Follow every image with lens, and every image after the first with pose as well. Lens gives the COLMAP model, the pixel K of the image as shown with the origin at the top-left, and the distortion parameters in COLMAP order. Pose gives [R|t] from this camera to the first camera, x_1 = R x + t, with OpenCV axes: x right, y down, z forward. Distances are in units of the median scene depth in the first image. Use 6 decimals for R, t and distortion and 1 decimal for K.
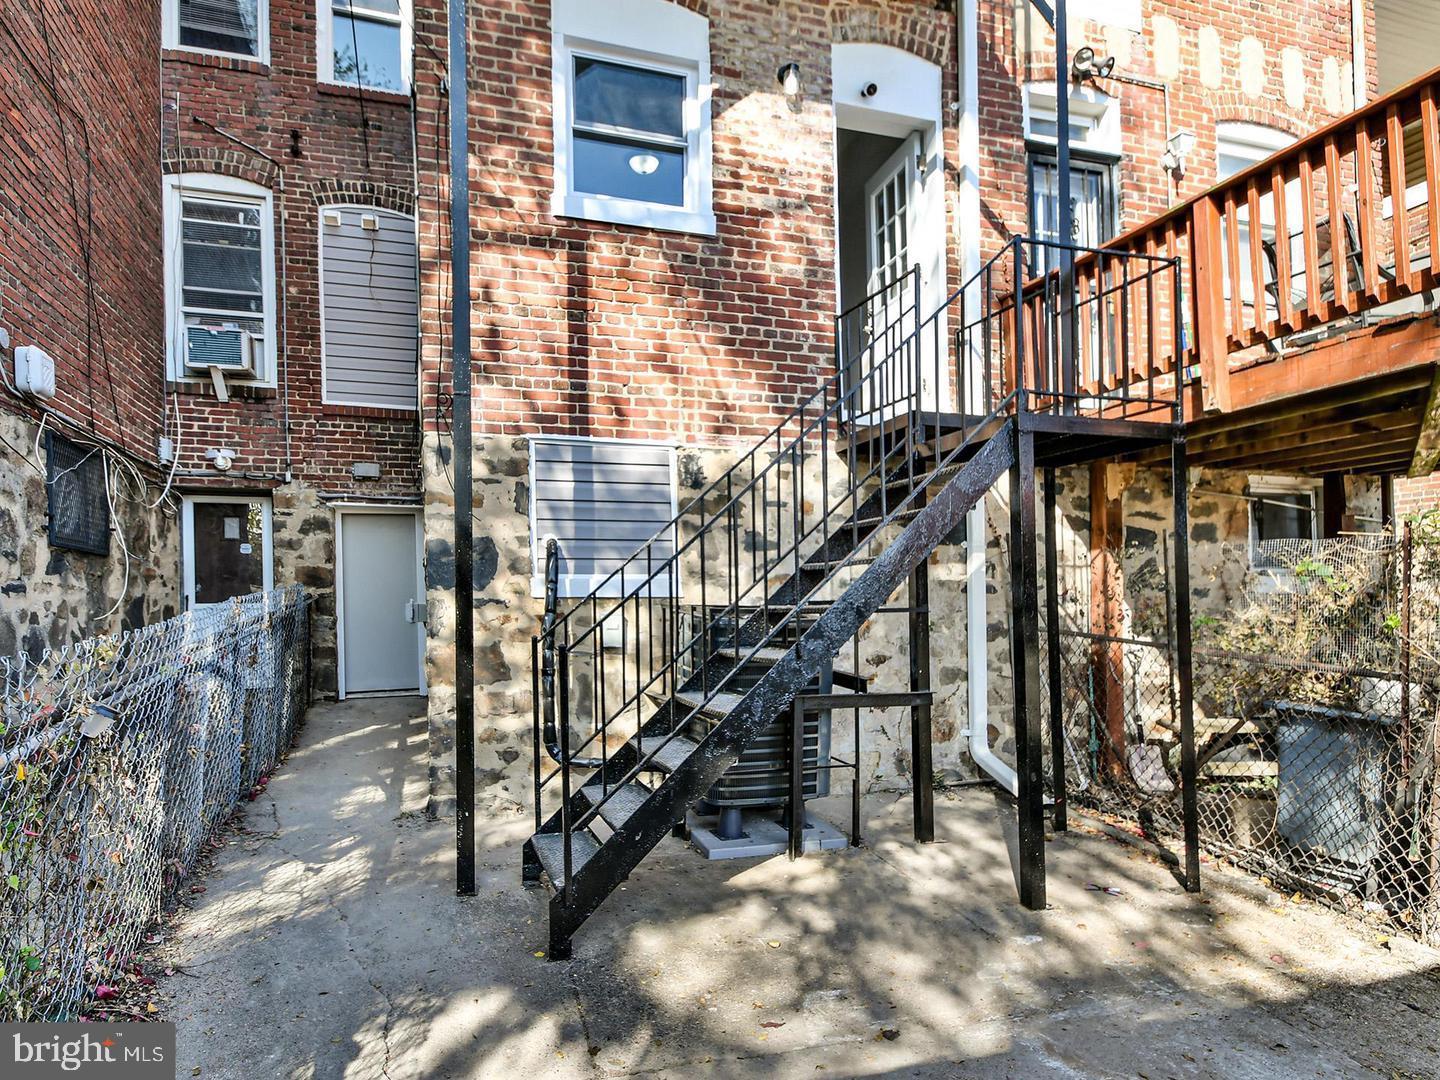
lens RADIAL K [[794.9, 0, 715.4], [0, 794.9, 605.9], [0, 0, 1]] dist [0.002743, -0.000632]
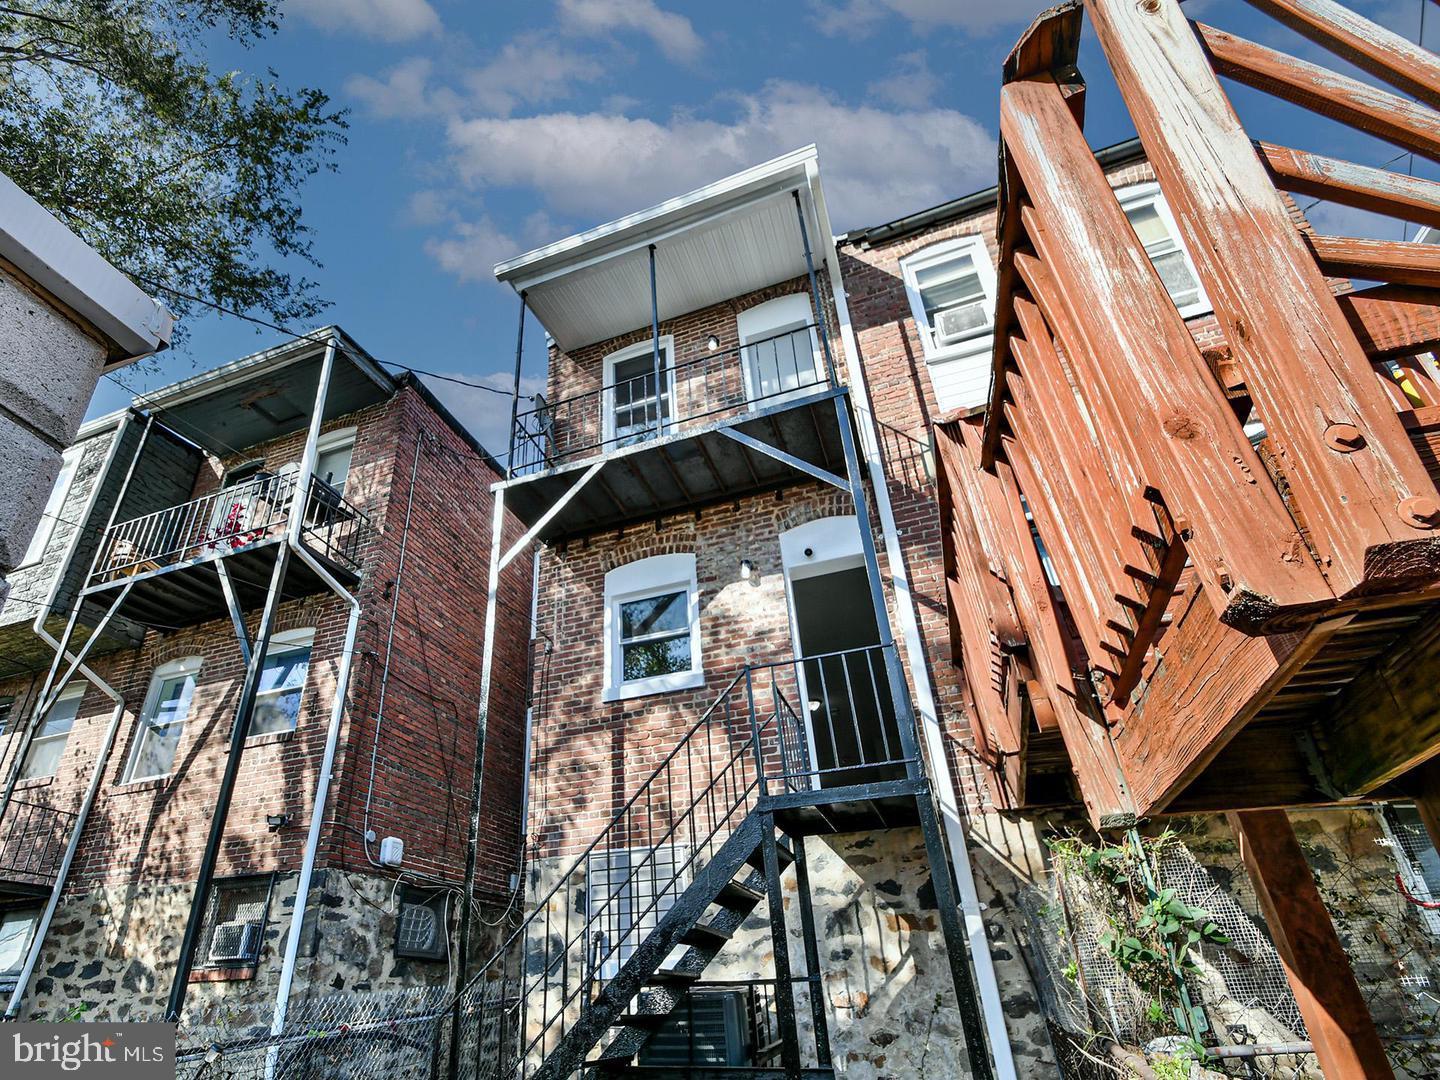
lens RADIAL K [[794.9, 0, 715.4], [0, 794.9, 605.9], [0, 0, 1]] dist [0.002743, -0.000632]
pose [[0.794834, -0.289628, -0.533250, 0.775999], [0.019130, 0.890273, -0.455026, 0.037952], [0.606526, 0.351468, 0.713160, -0.017543]]
